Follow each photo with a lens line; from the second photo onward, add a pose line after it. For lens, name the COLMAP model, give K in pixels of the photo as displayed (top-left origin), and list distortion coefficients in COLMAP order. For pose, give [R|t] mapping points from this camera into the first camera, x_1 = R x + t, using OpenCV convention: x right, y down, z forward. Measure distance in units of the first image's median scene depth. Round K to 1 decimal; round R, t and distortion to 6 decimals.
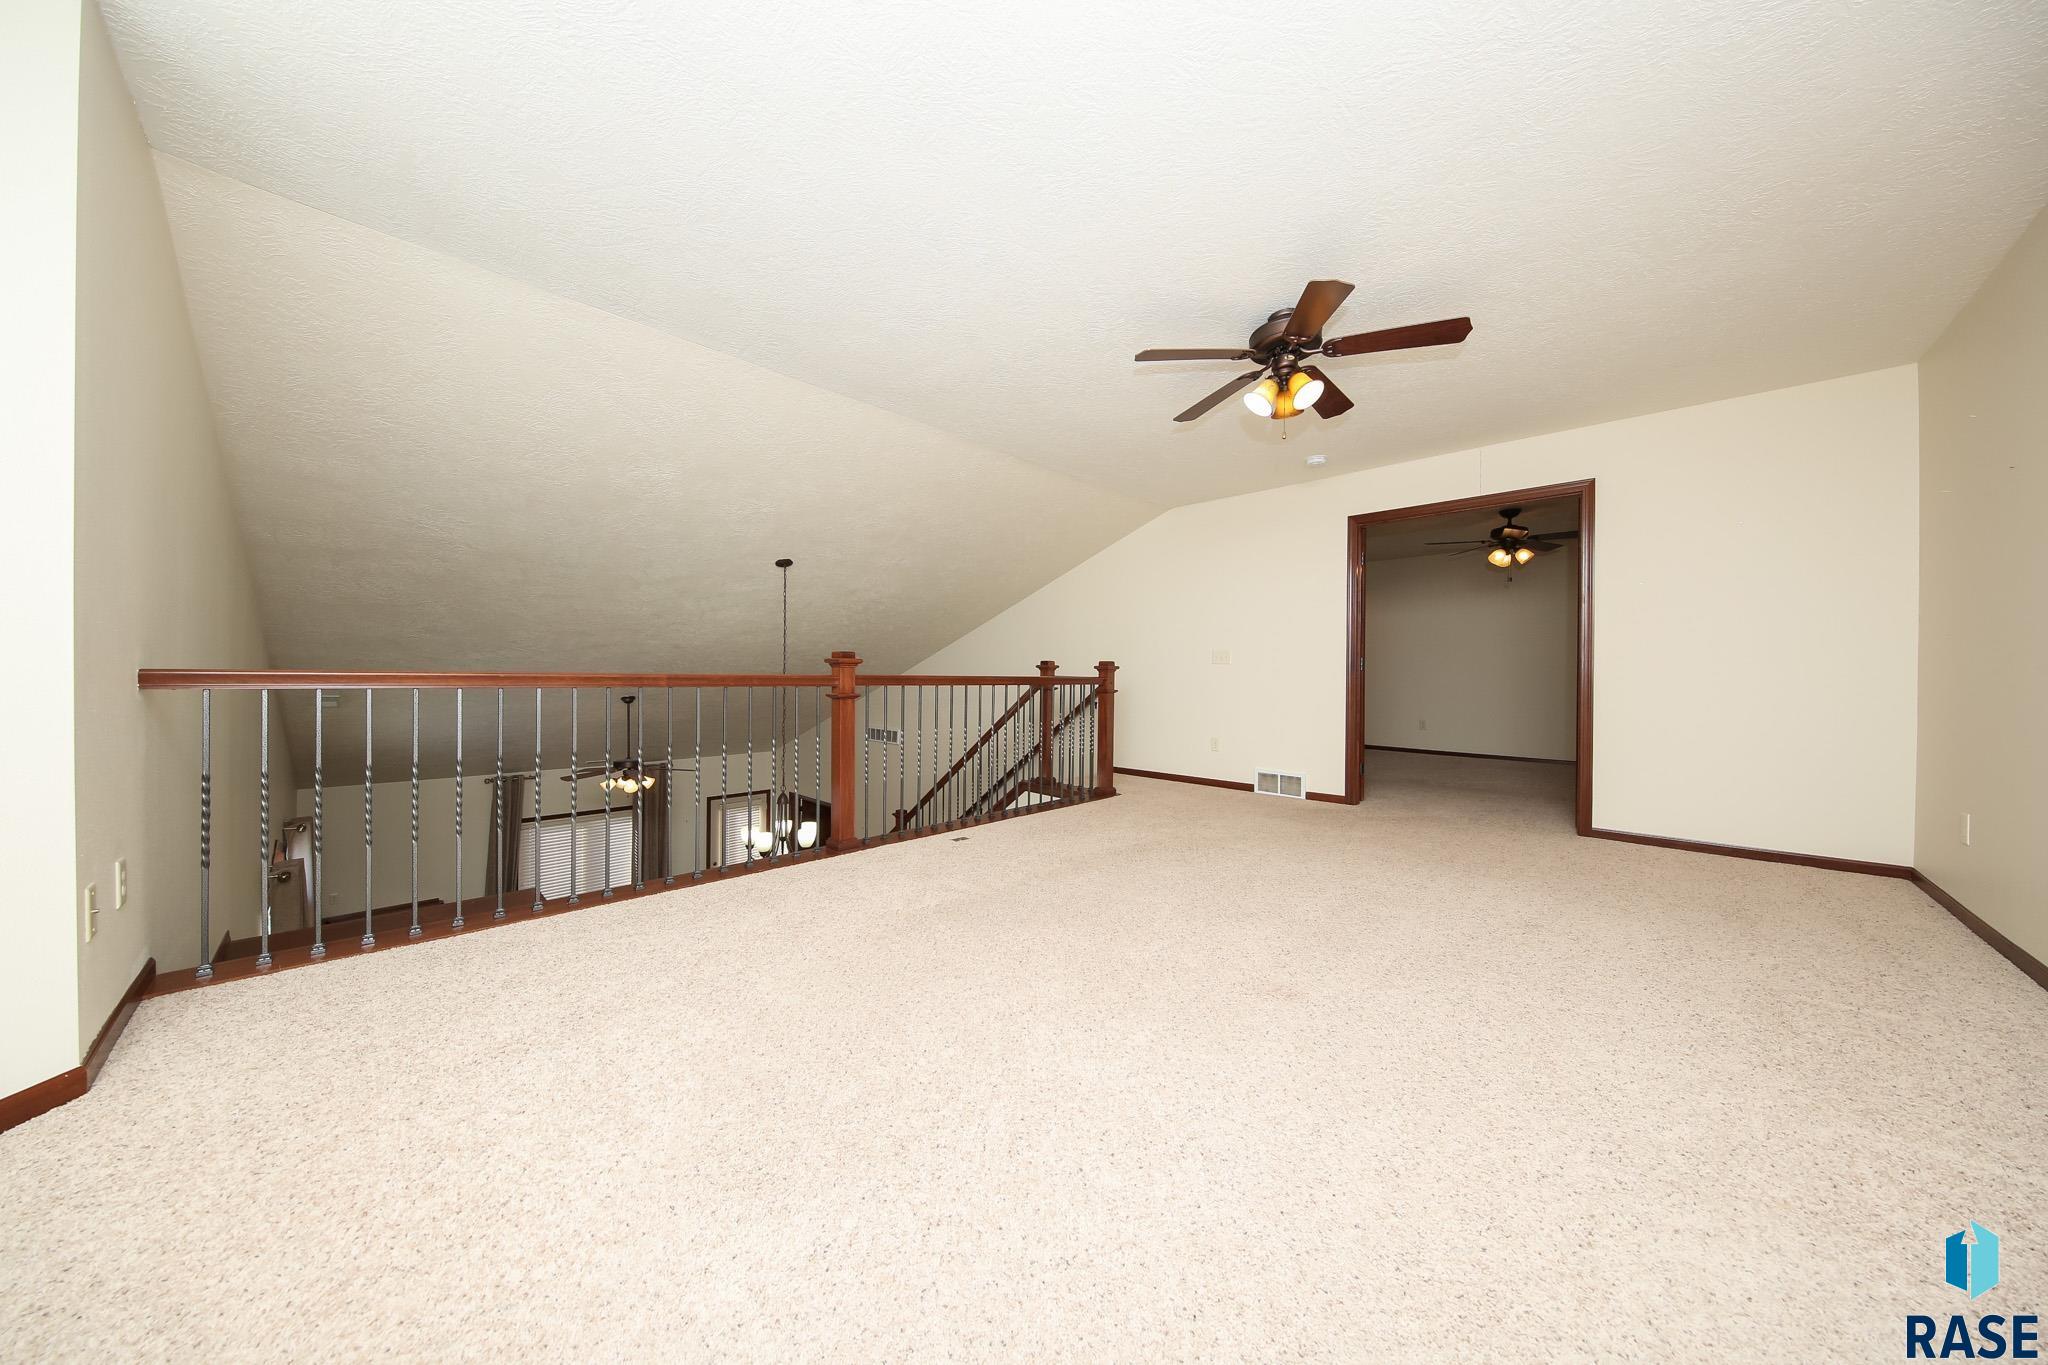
lens RADIAL K [[661.7, 0, 1006.4], [0, 661.7, 688.5], [0, 0, 1]] dist [0.000744, -0.001129]
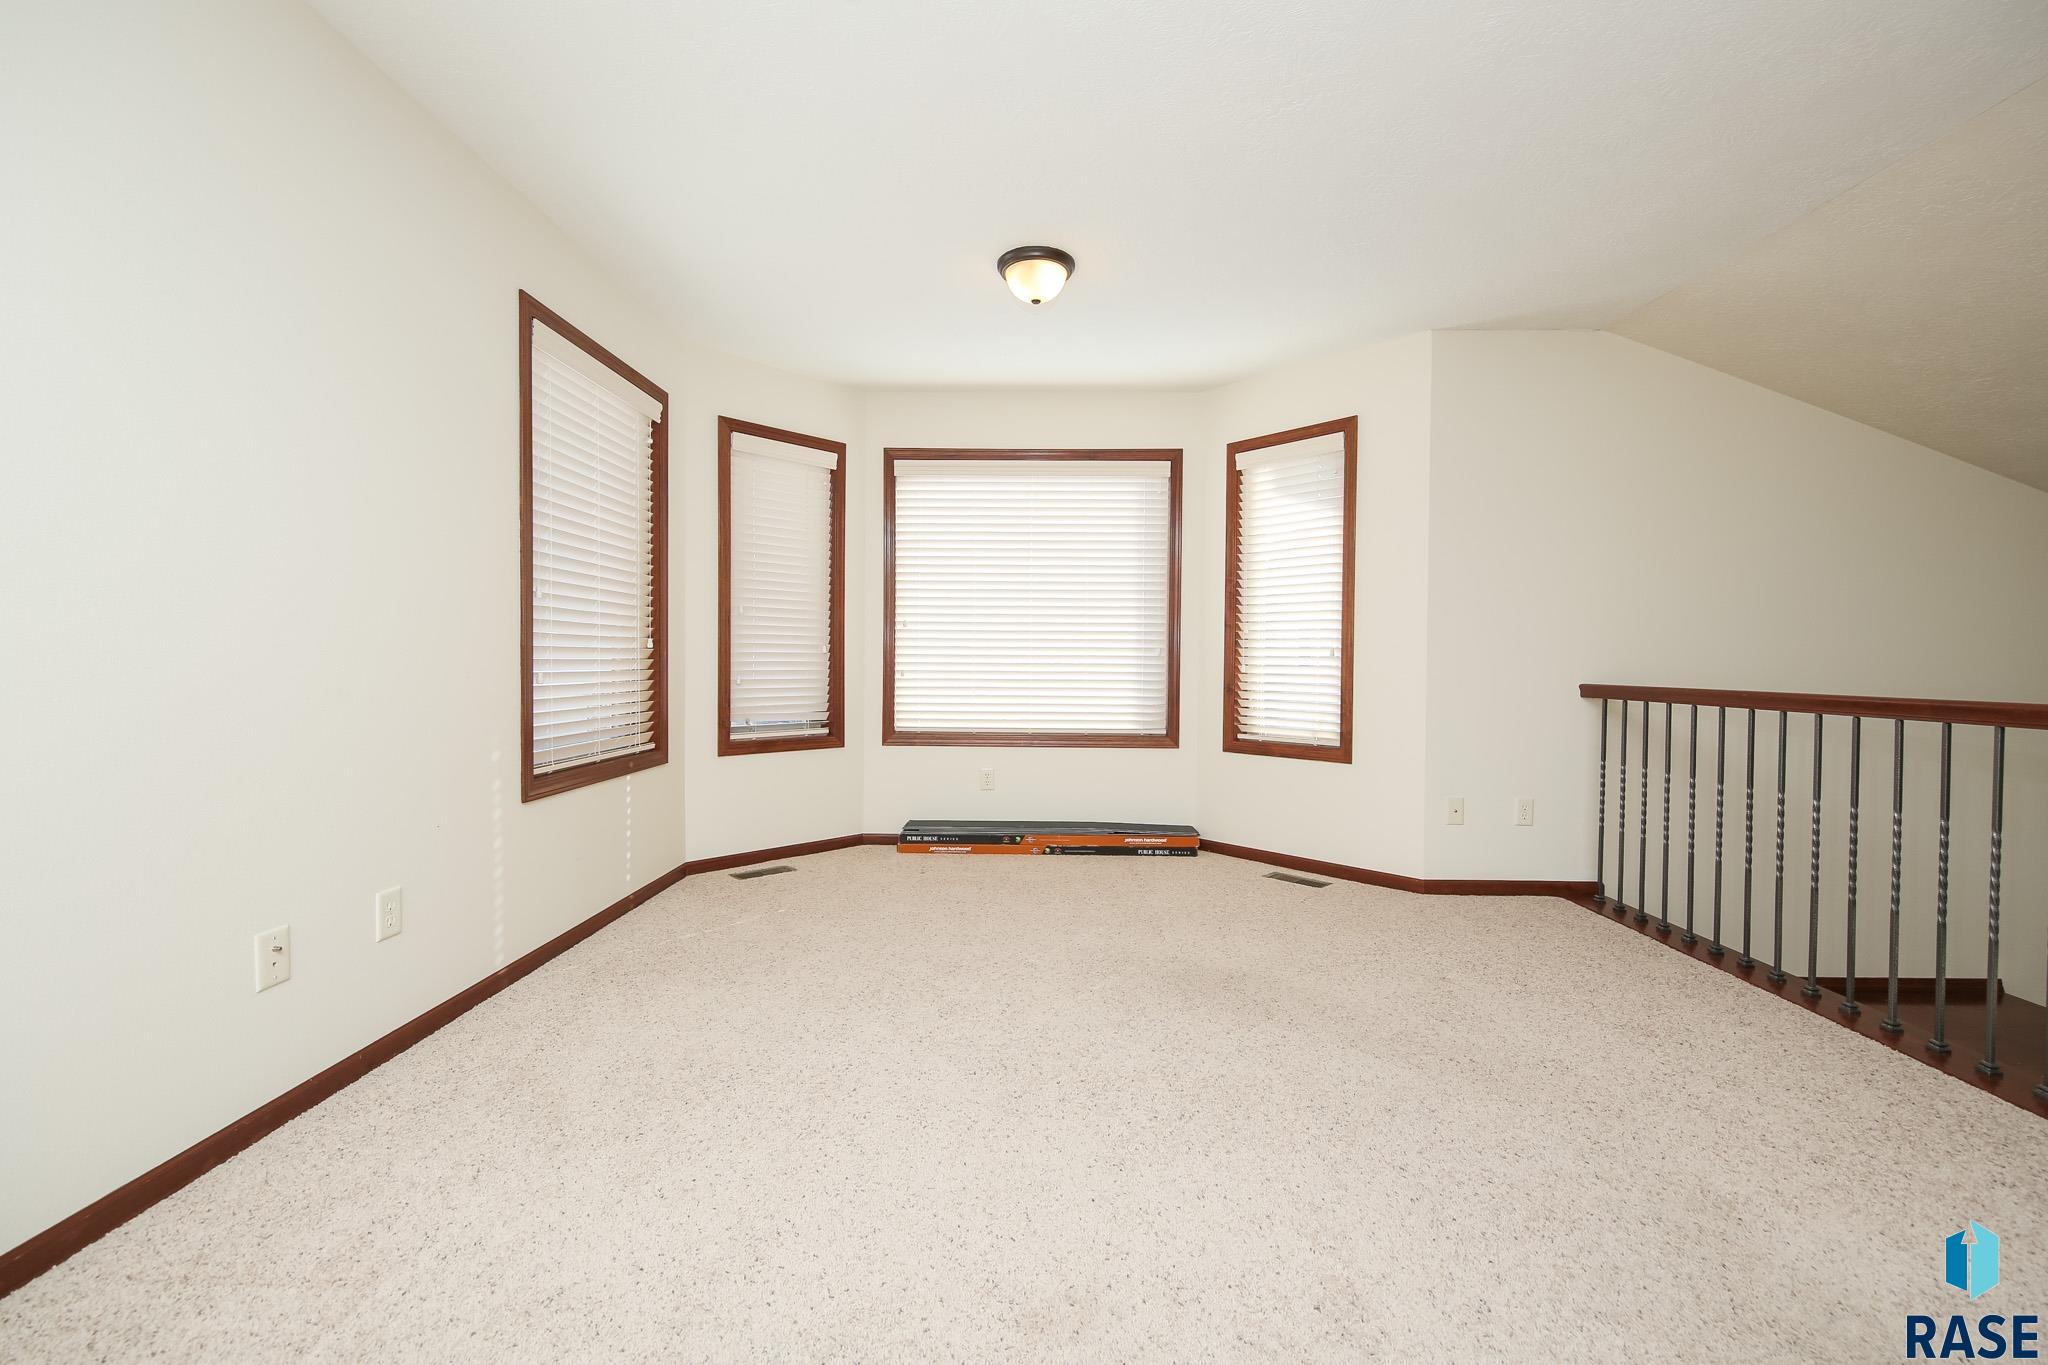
lens RADIAL K [[787.8, 0, 1037.4], [0, 787.8, 674.4], [0, 0, 1]] dist [0.005908, -0.003214]
pose [[-0.704427, 0.020738, -0.709473, 0.367494], [0.005724, 0.999707, 0.023538, -0.028564], [0.709753, 0.012520, -0.704339, 0.522811]]
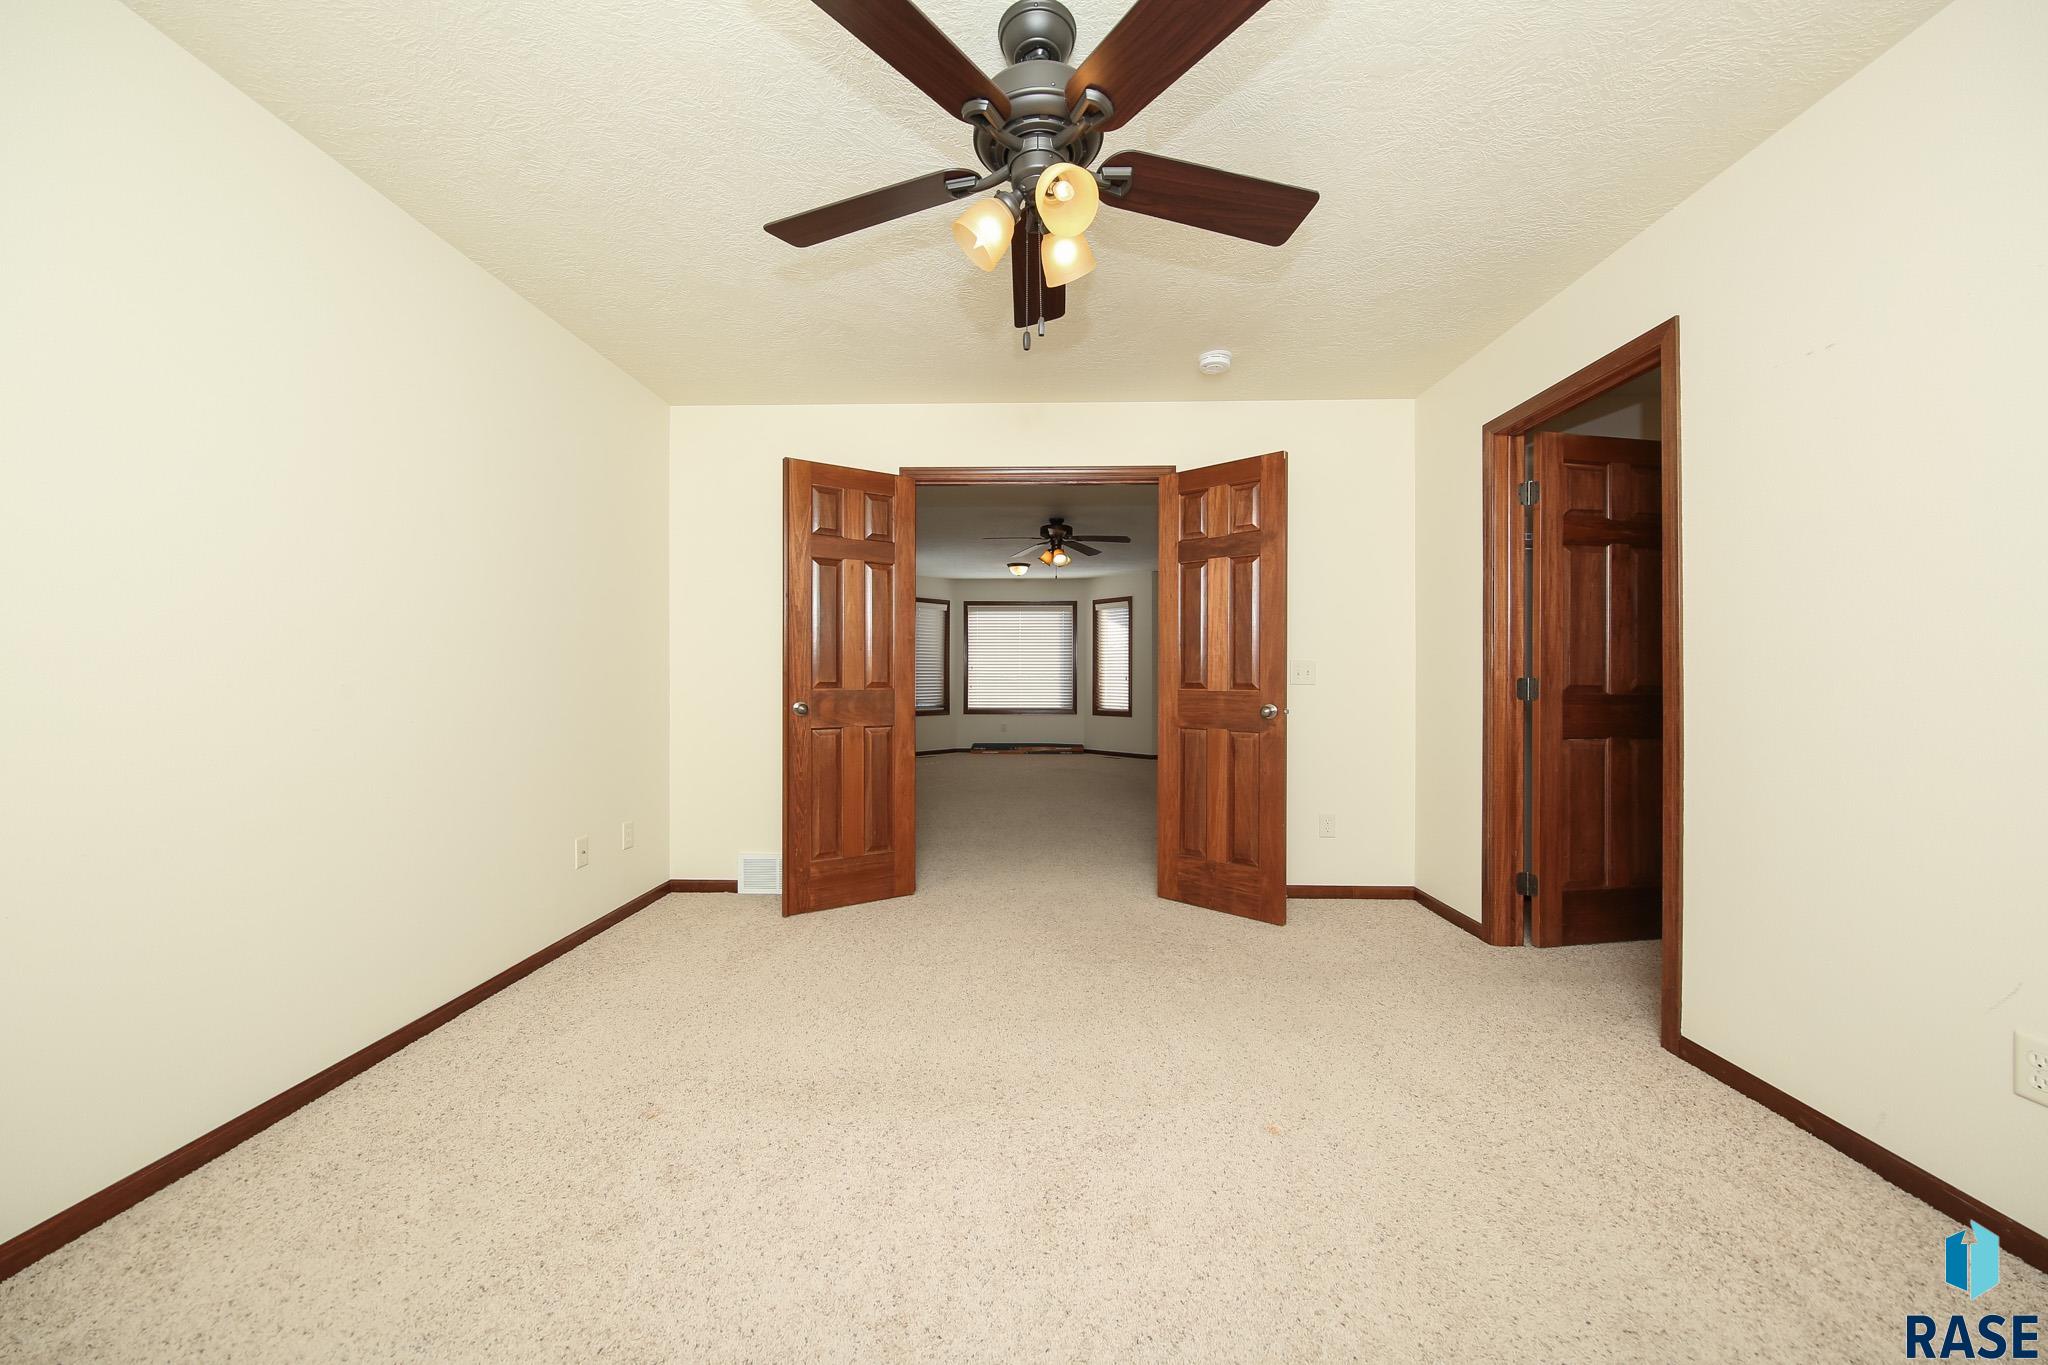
lens RADIAL K [[720.4, 0, 1019.5], [0, 720.4, 675.6], [0, 0, 1]] dist [0.000664, -0.001914]
pose [[-0.707557, 0.019391, -0.706390, 0.949951], [0.015230, 0.999810, 0.012191, -0.054027], [0.706492, -0.002133, -0.707717, 1.102351]]
